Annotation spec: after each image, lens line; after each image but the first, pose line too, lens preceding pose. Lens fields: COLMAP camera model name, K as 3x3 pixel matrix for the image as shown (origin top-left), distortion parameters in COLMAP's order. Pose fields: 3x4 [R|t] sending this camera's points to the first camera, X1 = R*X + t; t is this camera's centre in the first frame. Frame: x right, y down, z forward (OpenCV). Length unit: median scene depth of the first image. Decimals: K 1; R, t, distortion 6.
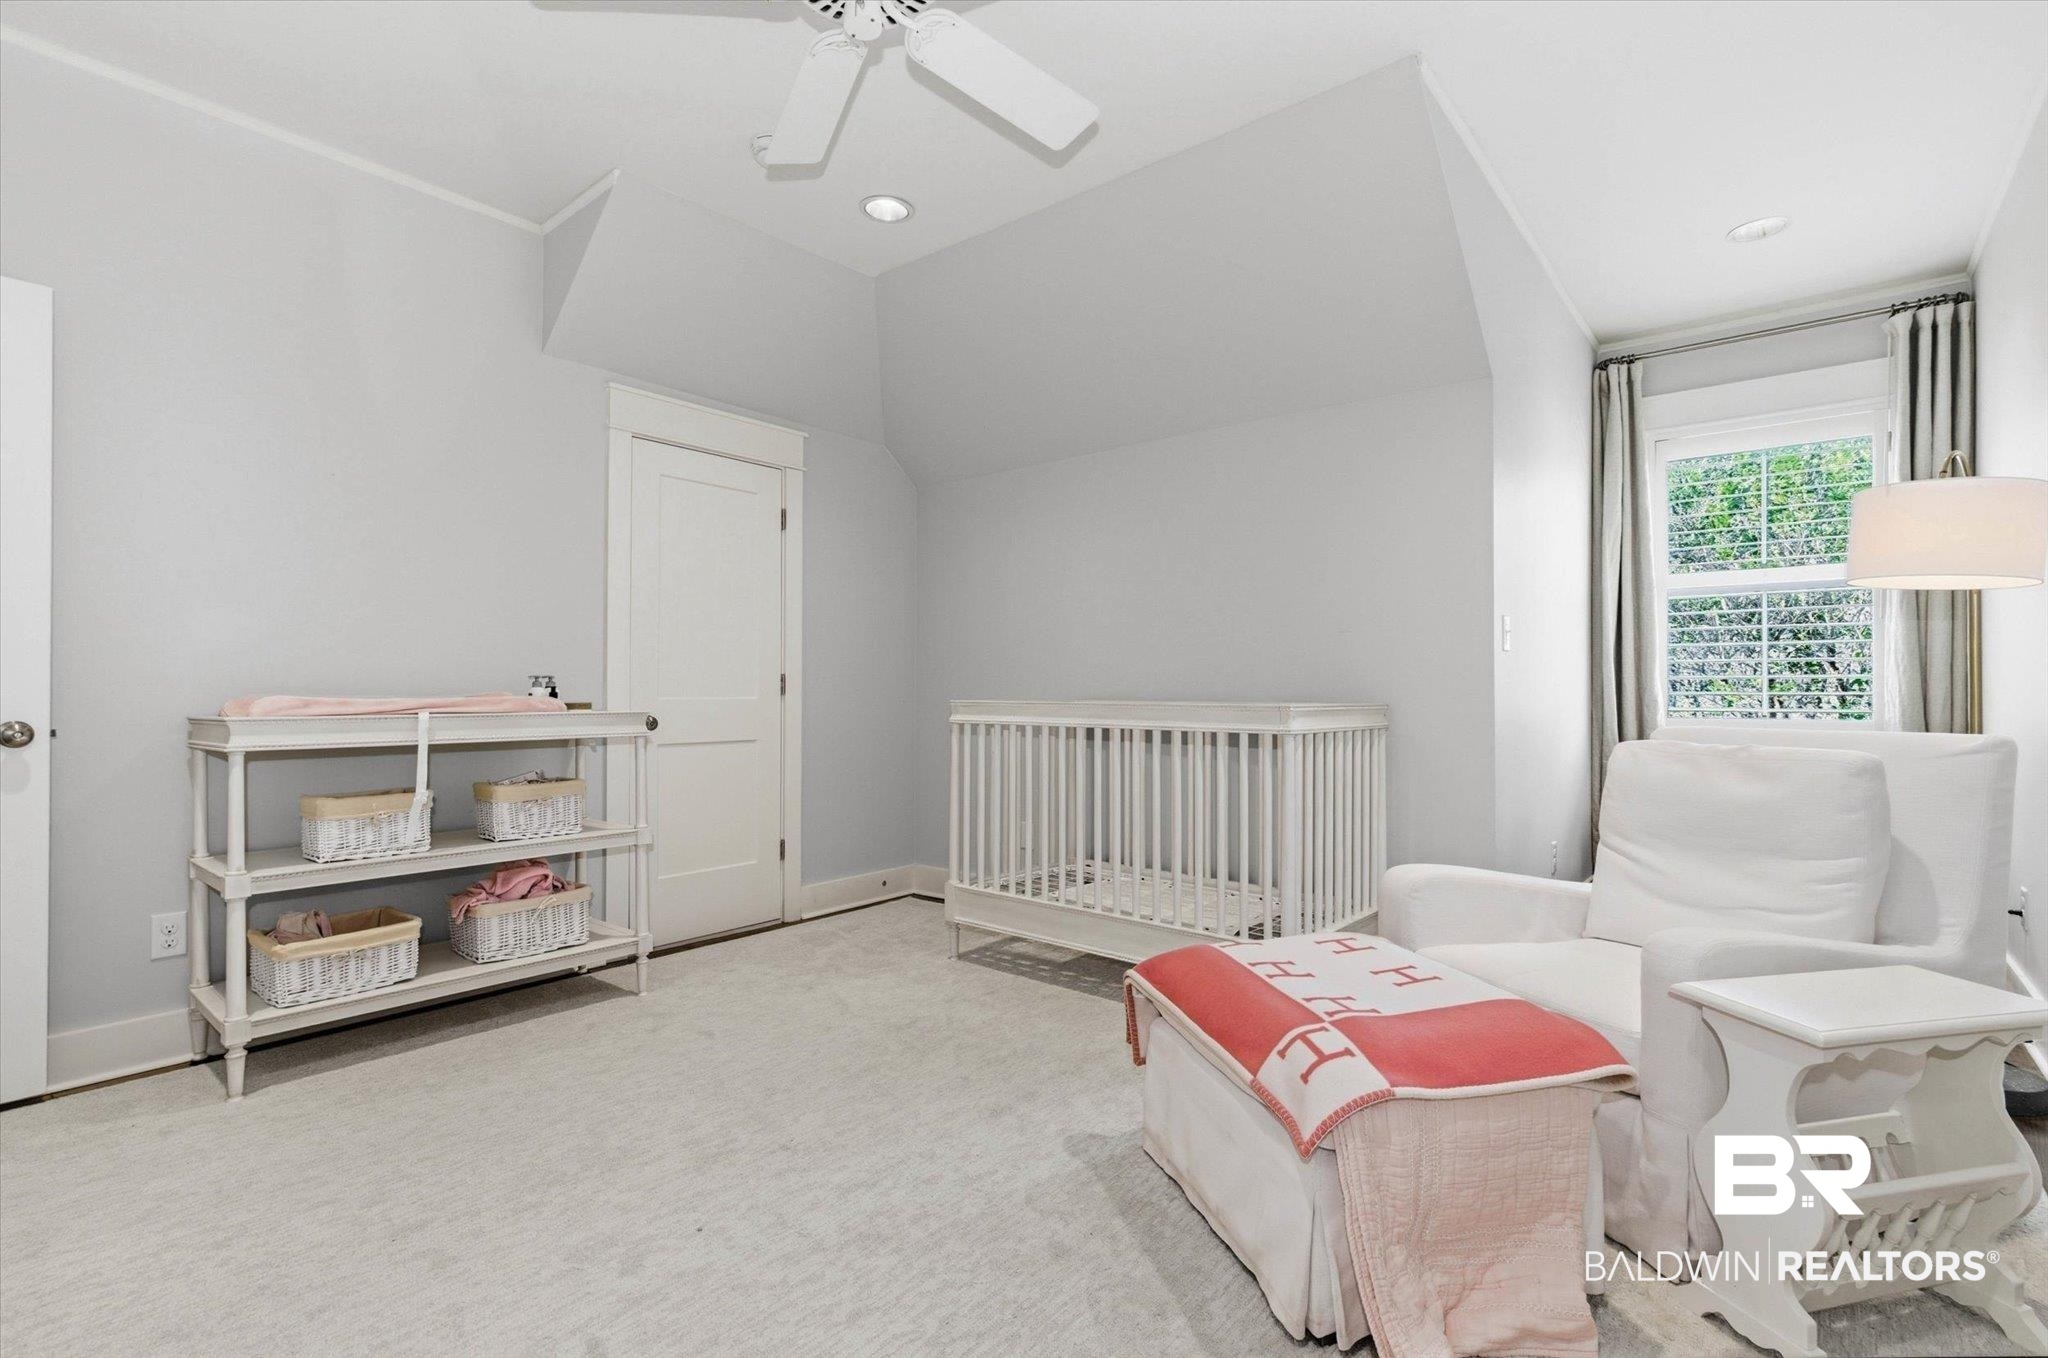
lens RADIAL K [[938.2, 0, 1029.6], [0, 938.2, 680.5], [0, 0, 1]] dist [0.005938, -0.000539]
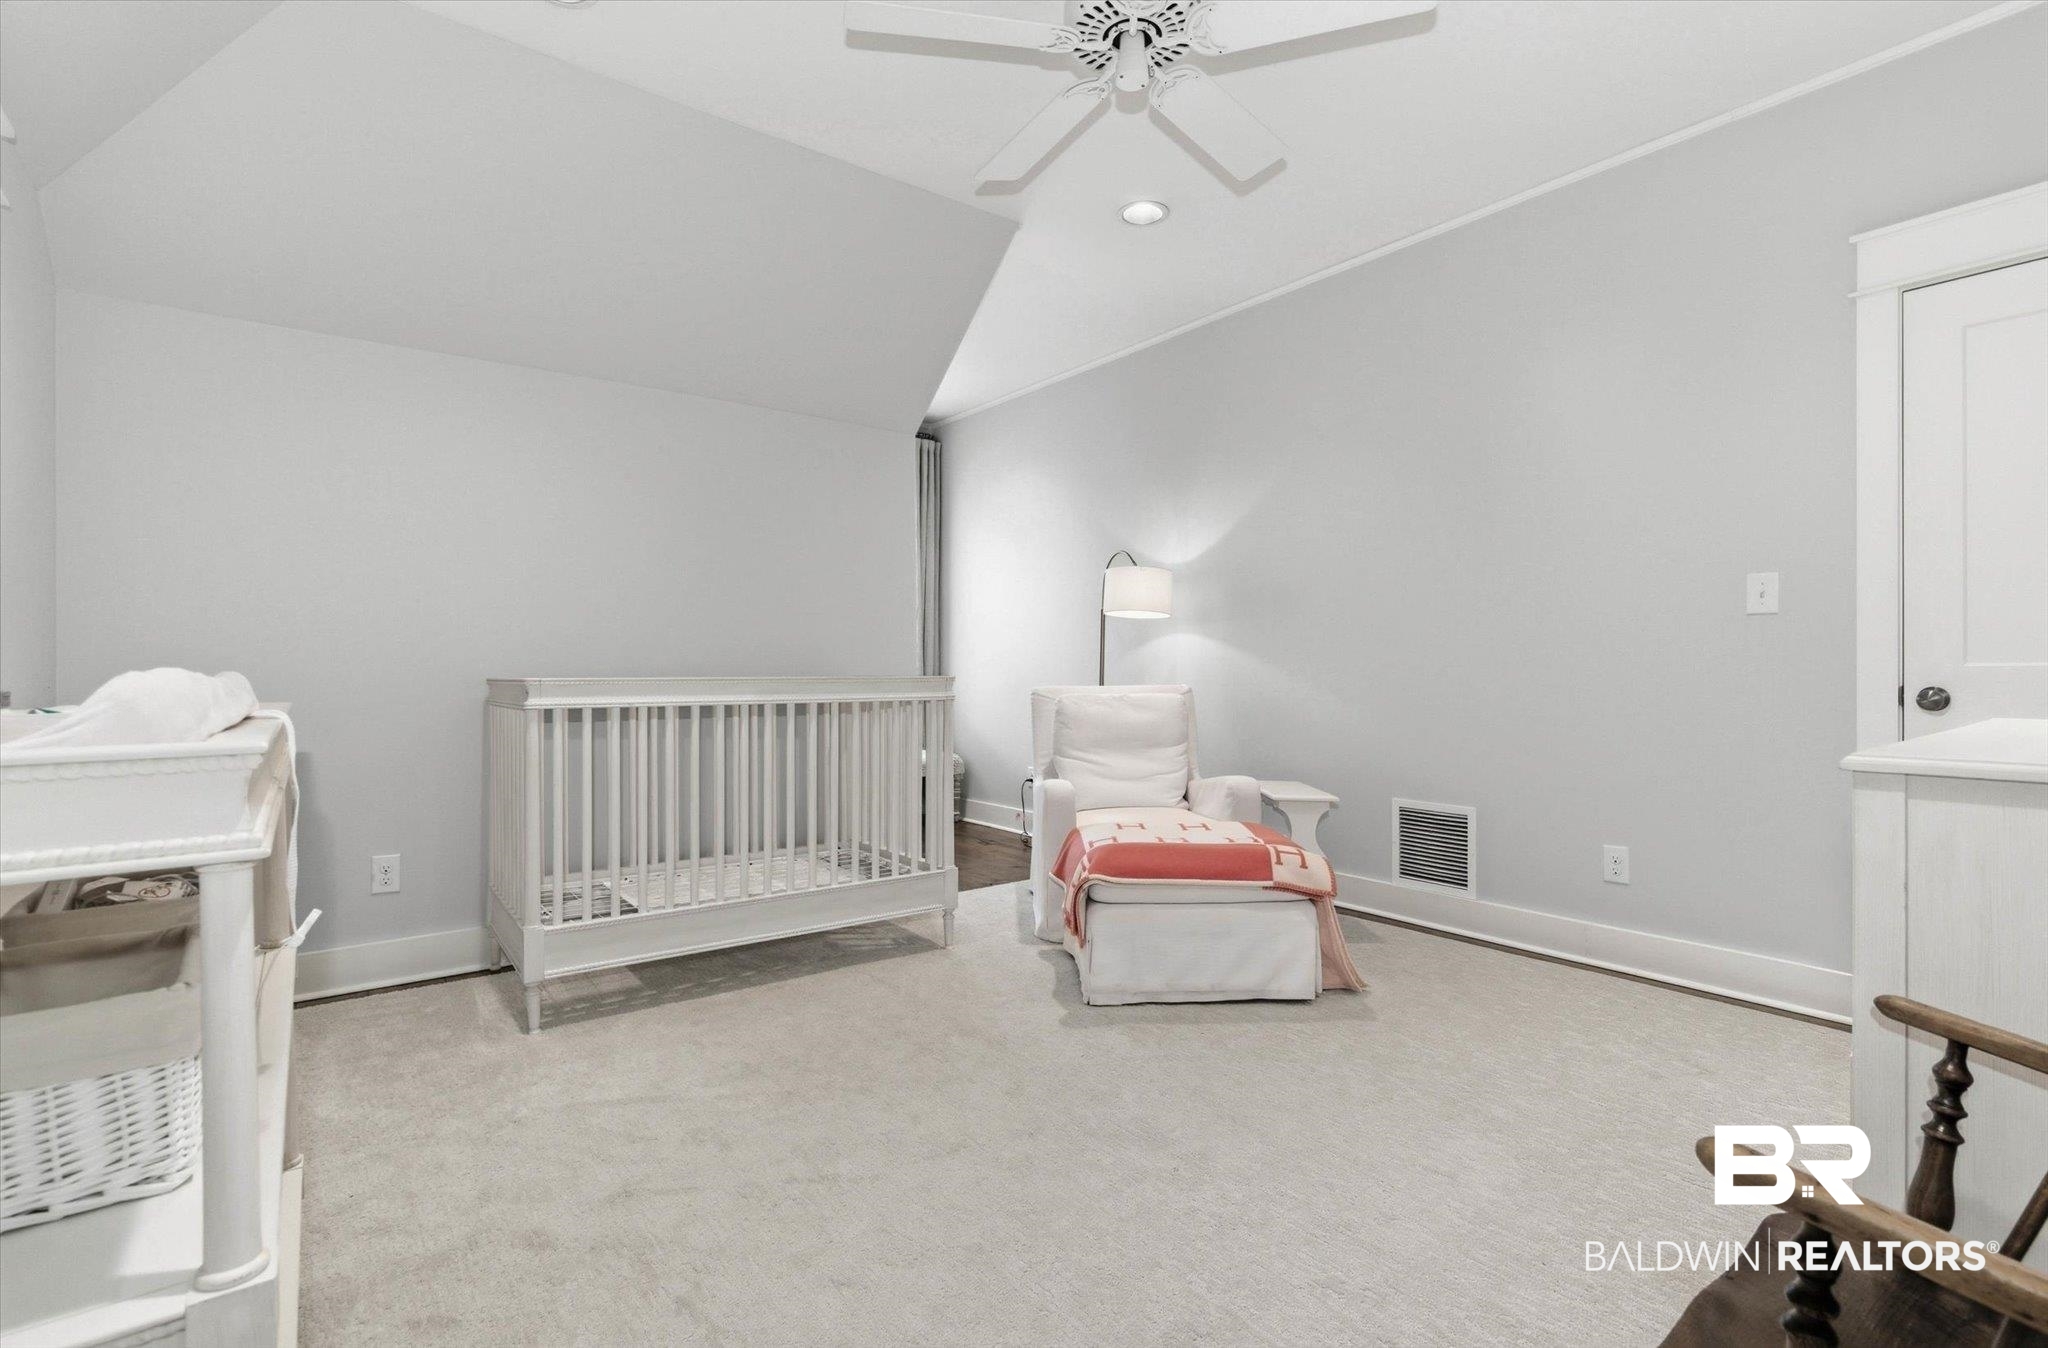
lens RADIAL K [[996.9, 0, 1030.4], [0, 996.9, 671.6], [0, 0, 1]] dist [-0.005985, -0.000496]
pose [[0.230202, -0.017657, 0.972983, -0.776373], [-0.014825, 0.999656, 0.021649, -0.006888], [-0.973030, -0.019408, 0.229861, 0.470215]]
